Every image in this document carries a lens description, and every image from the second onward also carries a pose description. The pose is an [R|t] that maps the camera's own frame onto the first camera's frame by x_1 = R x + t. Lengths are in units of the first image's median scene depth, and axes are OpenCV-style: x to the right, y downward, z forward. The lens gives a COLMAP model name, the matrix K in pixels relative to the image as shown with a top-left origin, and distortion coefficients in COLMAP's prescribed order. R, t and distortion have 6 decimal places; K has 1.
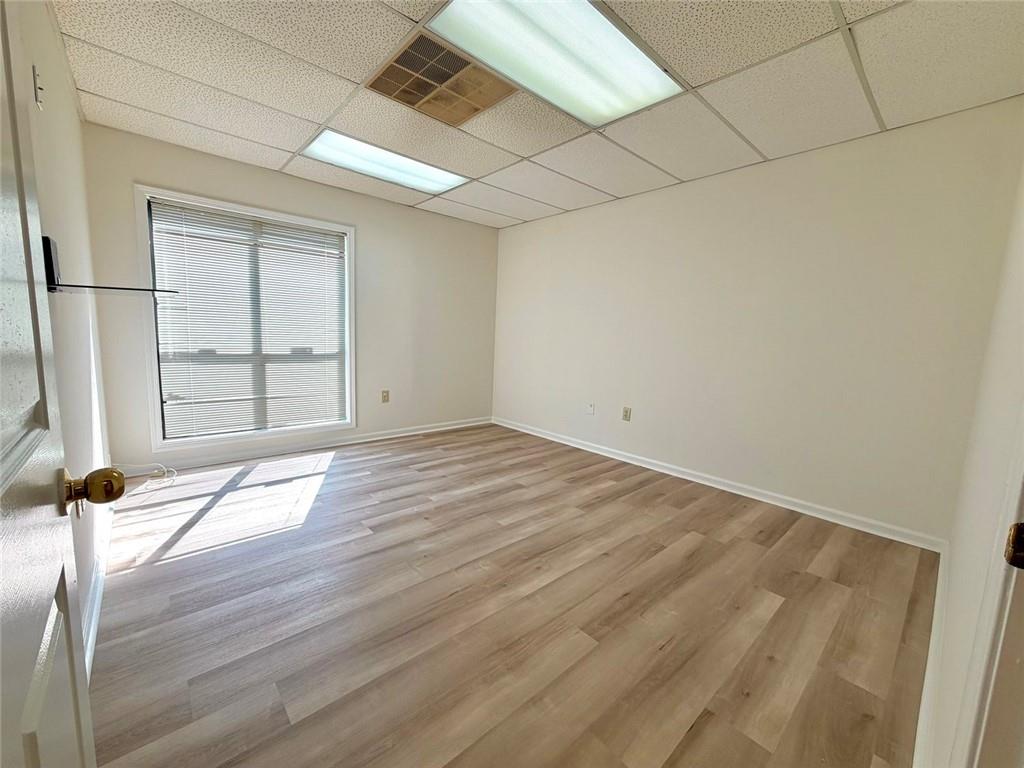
lens RADIAL K [[408.1, 0, 509.6], [0, 408.1, 383.8], [0, 0, 1]] dist [-0.001314, 0.000248]
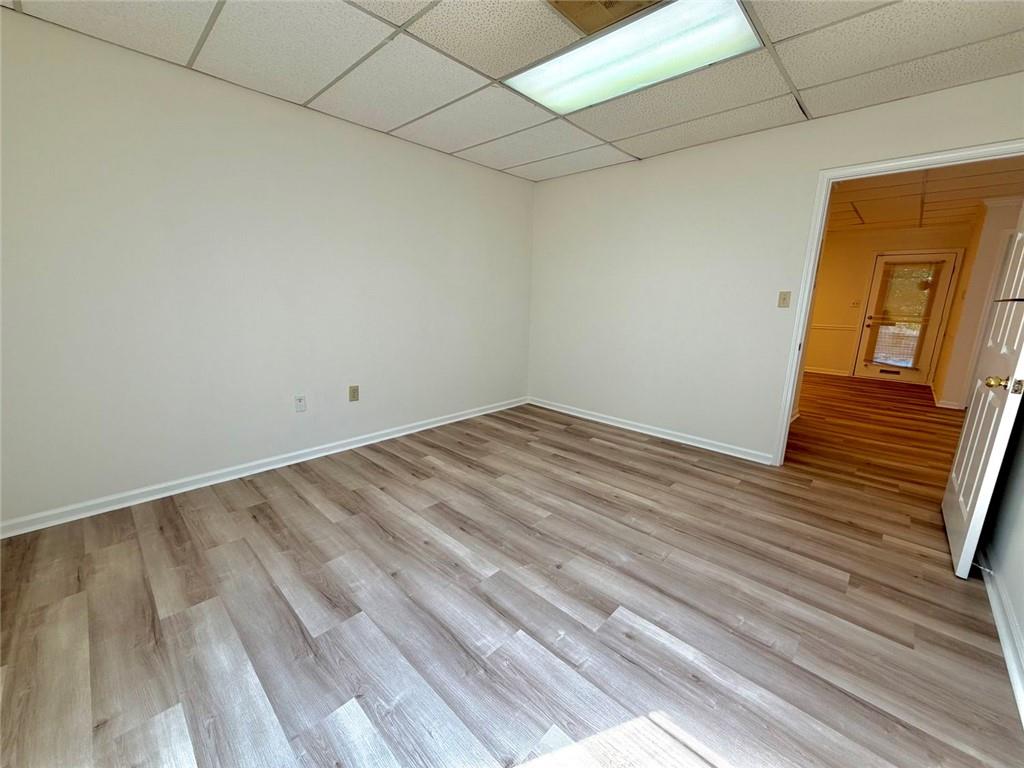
lens RADIAL K [[408.1, 0, 509.6], [0, 408.1, 383.8], [0, 0, 1]] dist [-0.001314, 0.000248]
pose [[-0.073110, -0.247377, 0.966157, -0.643167], [0.098719, 0.962197, 0.253833, -0.150190], [-0.992426, 0.113936, -0.045925, 0.828571]]
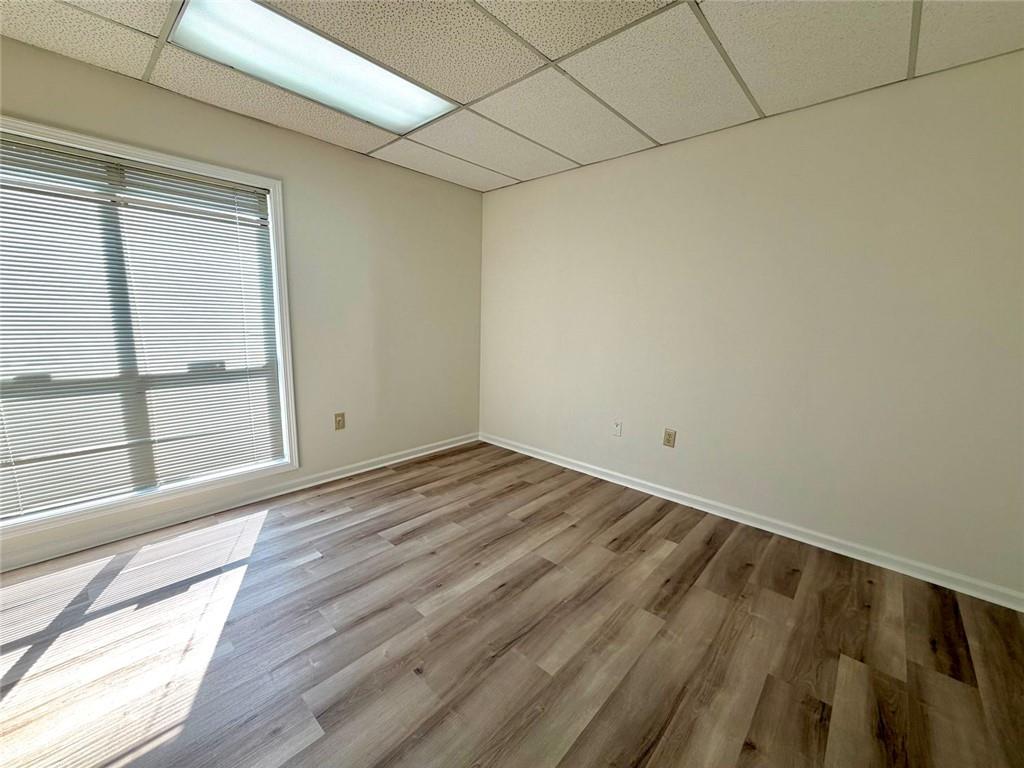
lens RADIAL K [[408.1, 0, 509.6], [0, 408.1, 383.8], [0, 0, 1]] dist [-0.001314, 0.000248]
pose [[0.995181, -0.029531, 0.093497, -0.089073], [0.025394, 0.998658, 0.045129, -0.079429], [-0.094705, -0.042537, 0.994596, 0.323169]]
